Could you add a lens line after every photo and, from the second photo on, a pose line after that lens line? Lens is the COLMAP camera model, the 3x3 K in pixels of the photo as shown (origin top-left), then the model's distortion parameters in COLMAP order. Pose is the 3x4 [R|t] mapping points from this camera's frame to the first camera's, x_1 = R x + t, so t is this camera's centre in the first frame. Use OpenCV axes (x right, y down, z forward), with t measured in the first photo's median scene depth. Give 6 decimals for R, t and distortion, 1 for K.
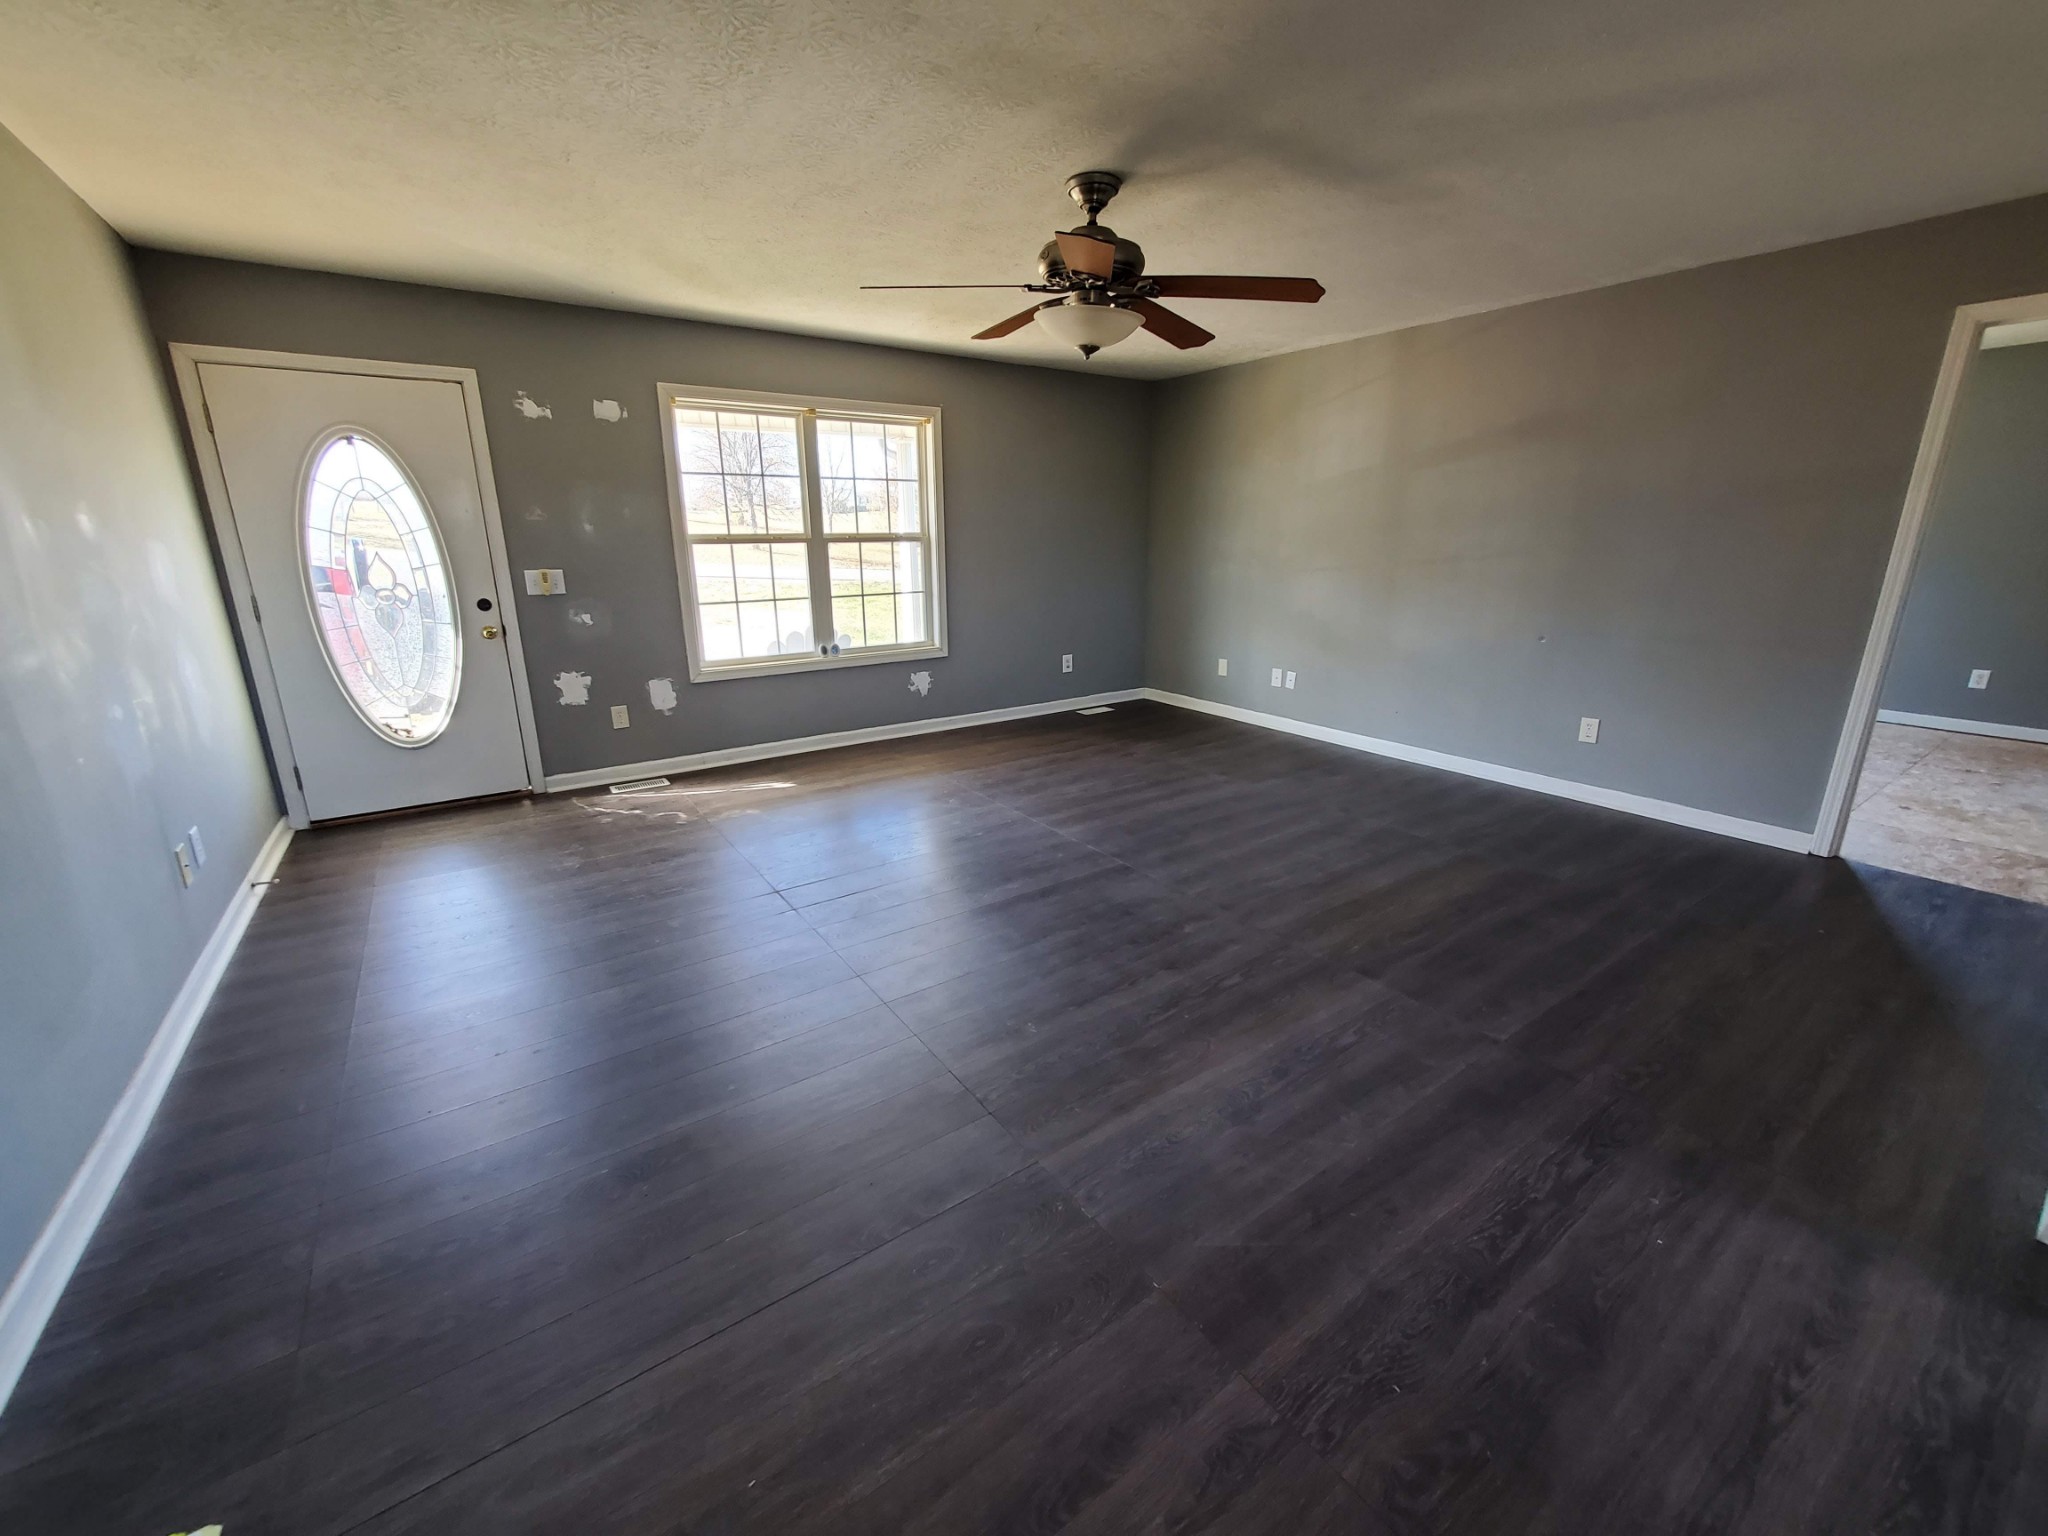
lens RADIAL K [[809.8, 0, 1013.5], [0, 809.8, 763.4], [0, 0, 1]] dist [-0.002638, -0.000361]
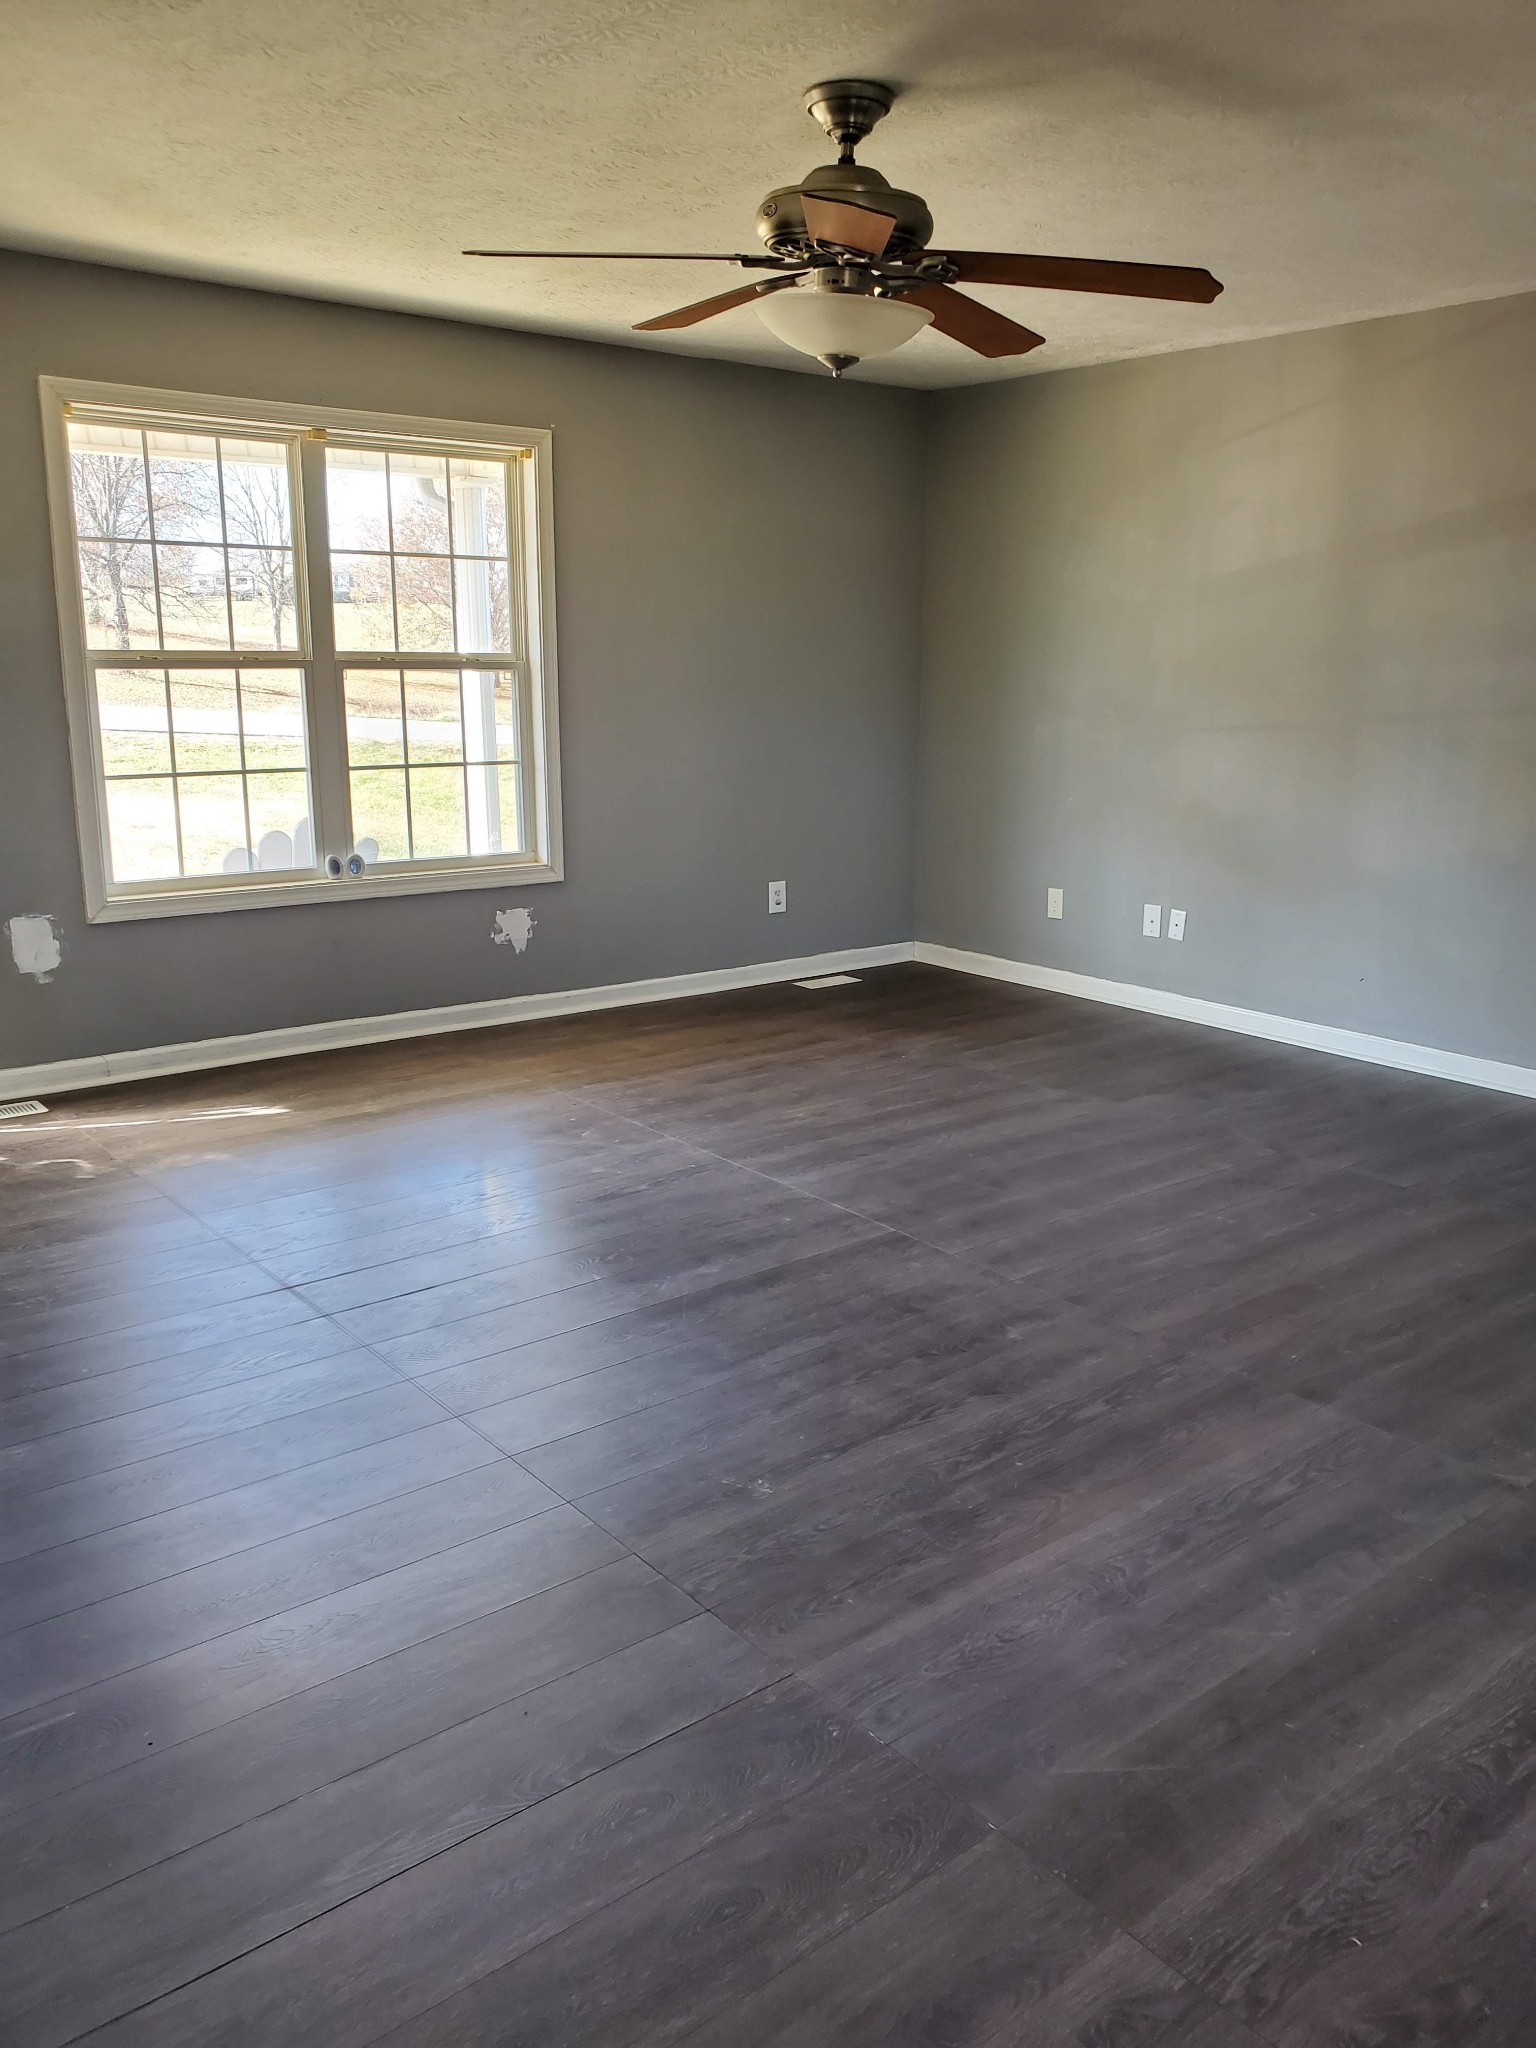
lens RADIAL K [[1588.4, 0, 768.0], [0, 1588.4, 1024.0], [0, 0, 1]] dist [0.010182, 0.013074]
pose [[0.997018, -0.001926, 0.077140, -0.052035], [0.005605, 0.998856, -0.047498, 0.034696], [-0.076961, 0.047789, 0.995888, -0.147432]]
